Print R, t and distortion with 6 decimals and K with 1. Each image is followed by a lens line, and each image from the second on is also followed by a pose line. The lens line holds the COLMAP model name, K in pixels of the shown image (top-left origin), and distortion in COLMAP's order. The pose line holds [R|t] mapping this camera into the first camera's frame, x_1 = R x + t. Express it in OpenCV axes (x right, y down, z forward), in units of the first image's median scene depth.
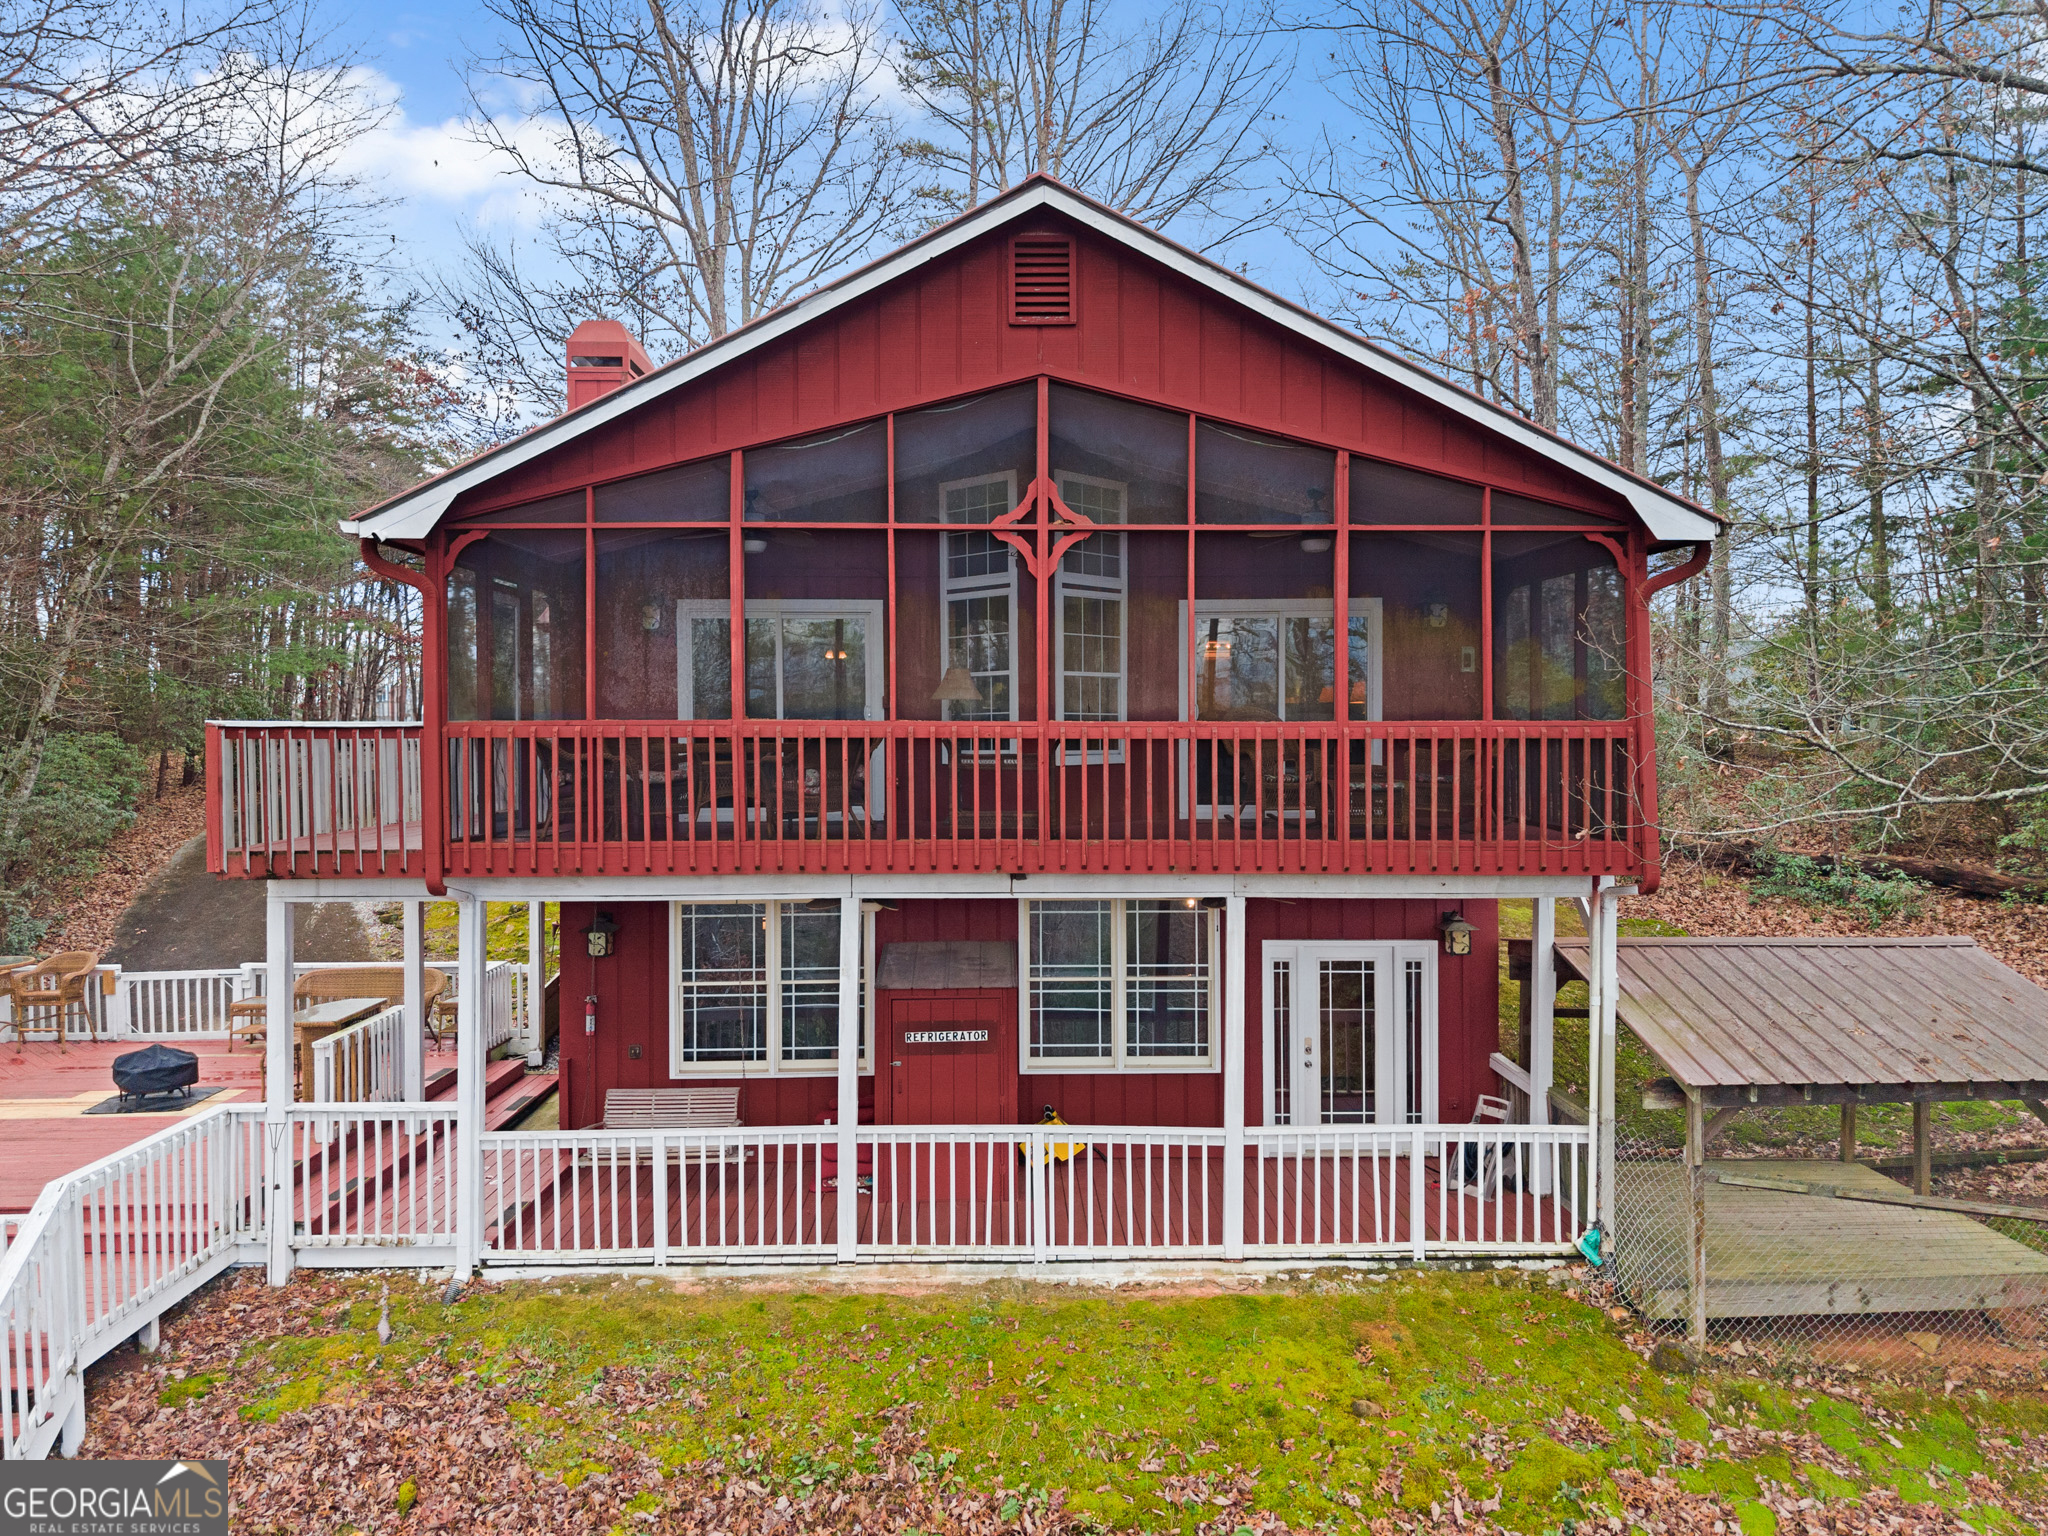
lens RADIAL K [[1390.1, 0, 1028.6], [0, 1390.1, 750.8], [0, 0, 1]] dist [0.006960, -0.003112]
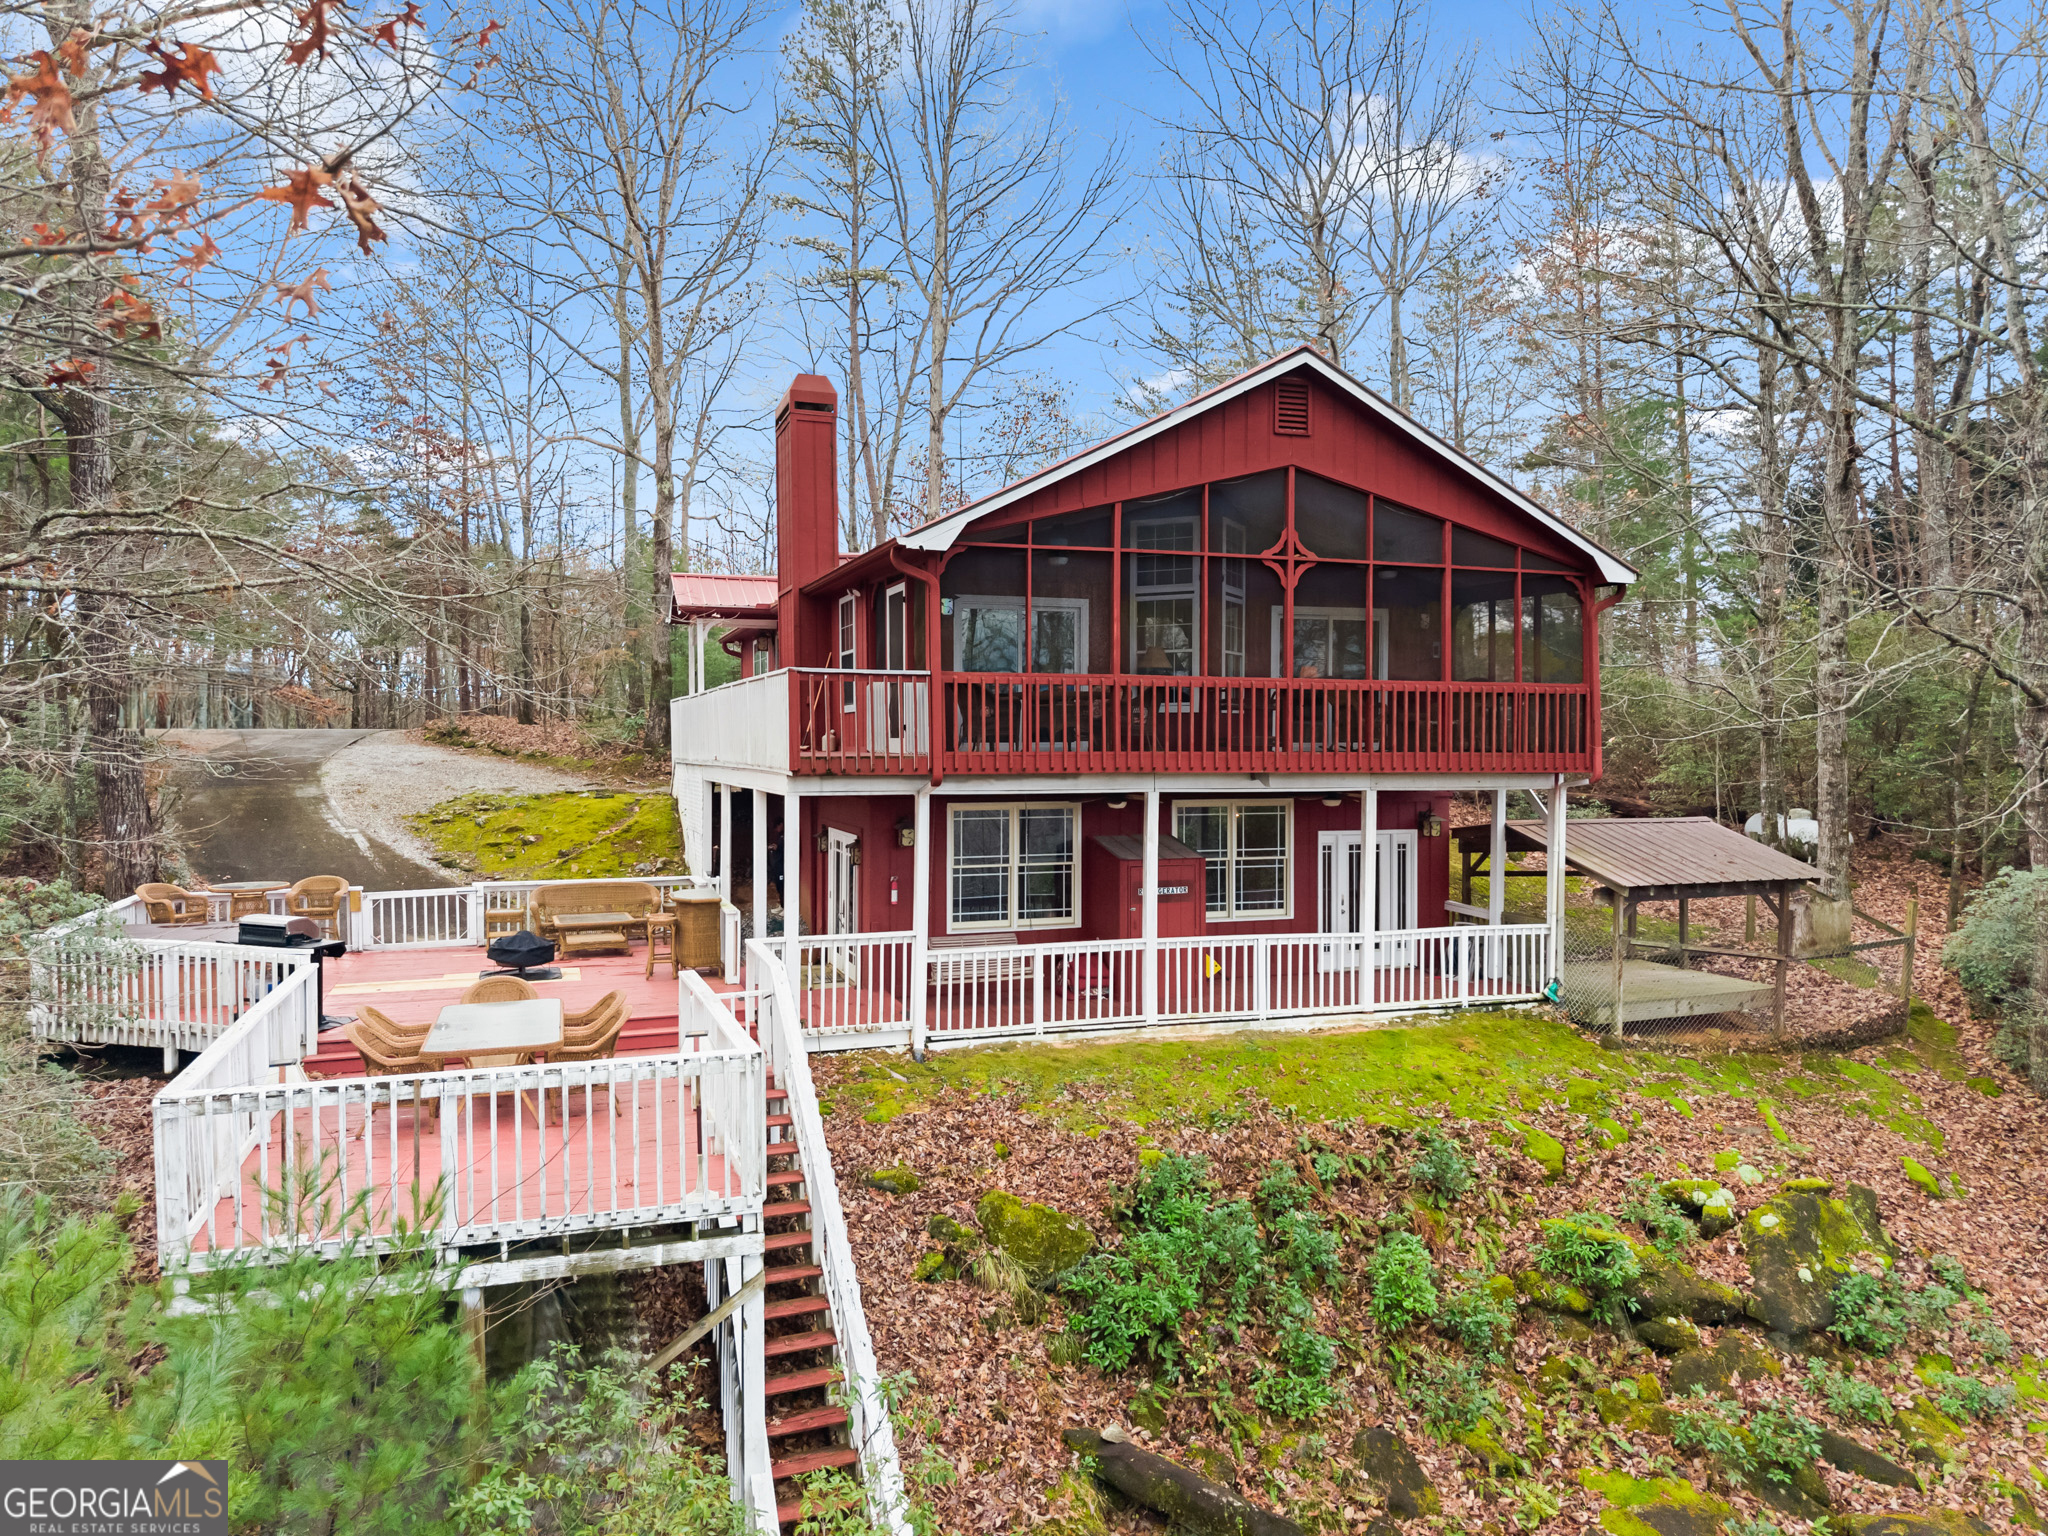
lens RADIAL K [[1381.5, 0, 1018.4], [0, 1381.5, 757.7], [0, 0, 1]] dist [0.030526, -0.079544]
pose [[0.953583, 0.001418, 0.301128, -0.735507], [-0.002229, 0.999995, 0.002351, 0.064775], [-0.301123, -0.002913, 0.953581, -0.424647]]
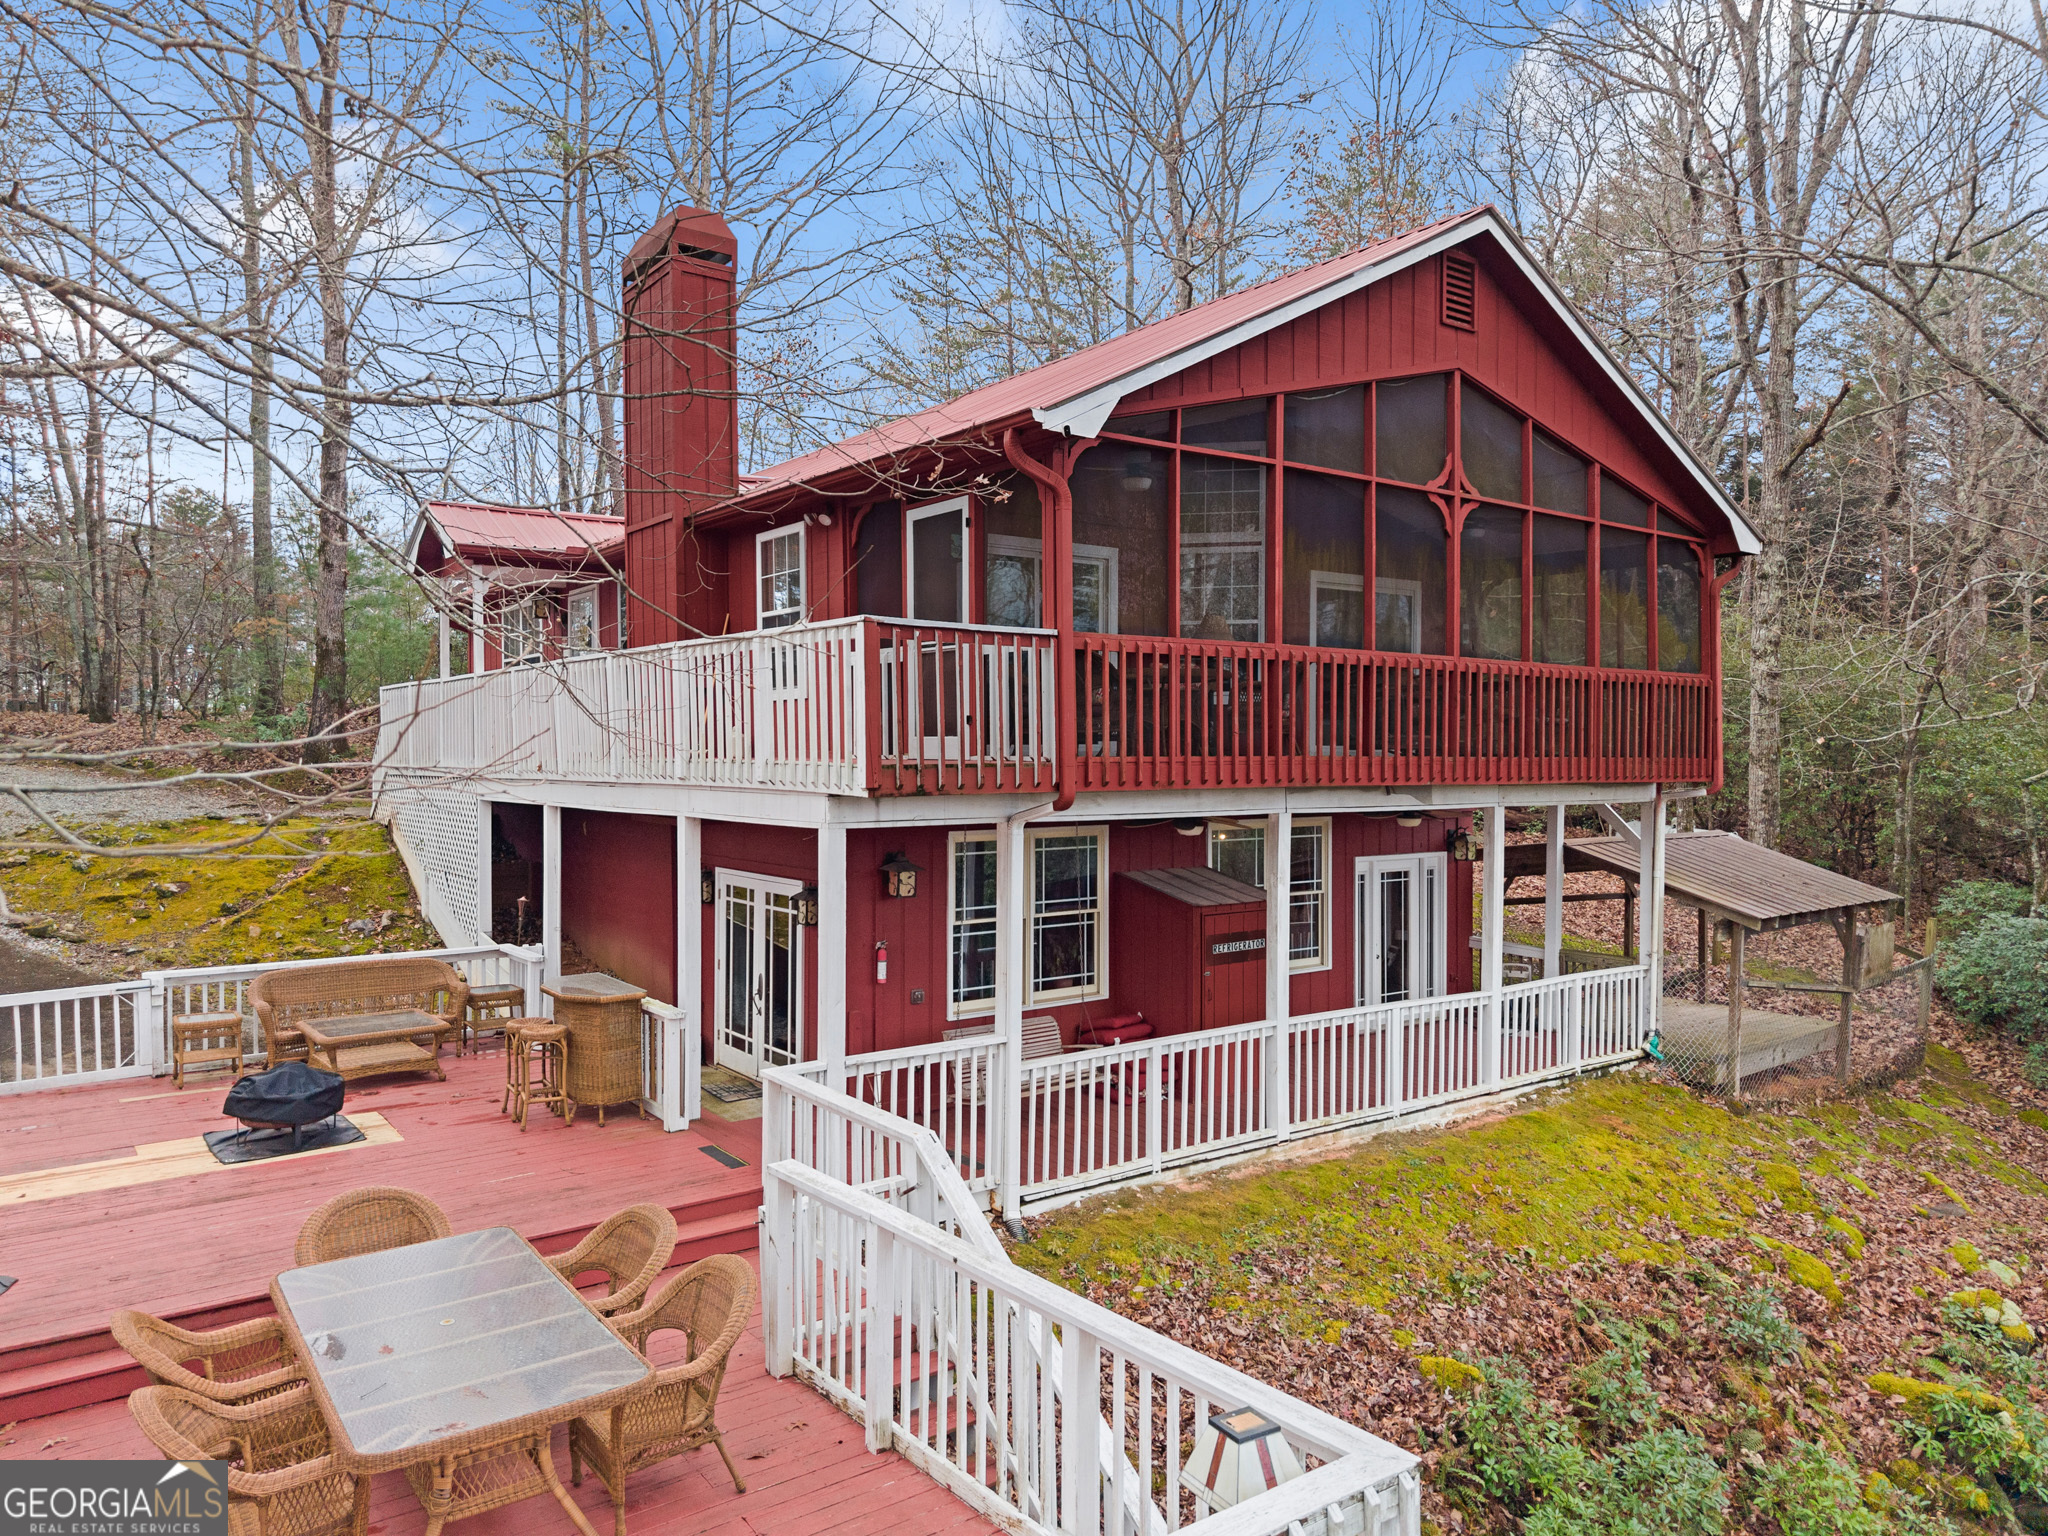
lens RADIAL K [[1380.0, 0, 1024.0], [0, 1380.0, 768.0], [0, 0, 1]] dist [-0.001192, -0.002409]
pose [[0.819940, -0.001966, 0.572447, -0.923182], [0.000332, 0.999996, 0.002959, 0.067282], [-0.572450, -0.002236, 0.819937, 0.219028]]
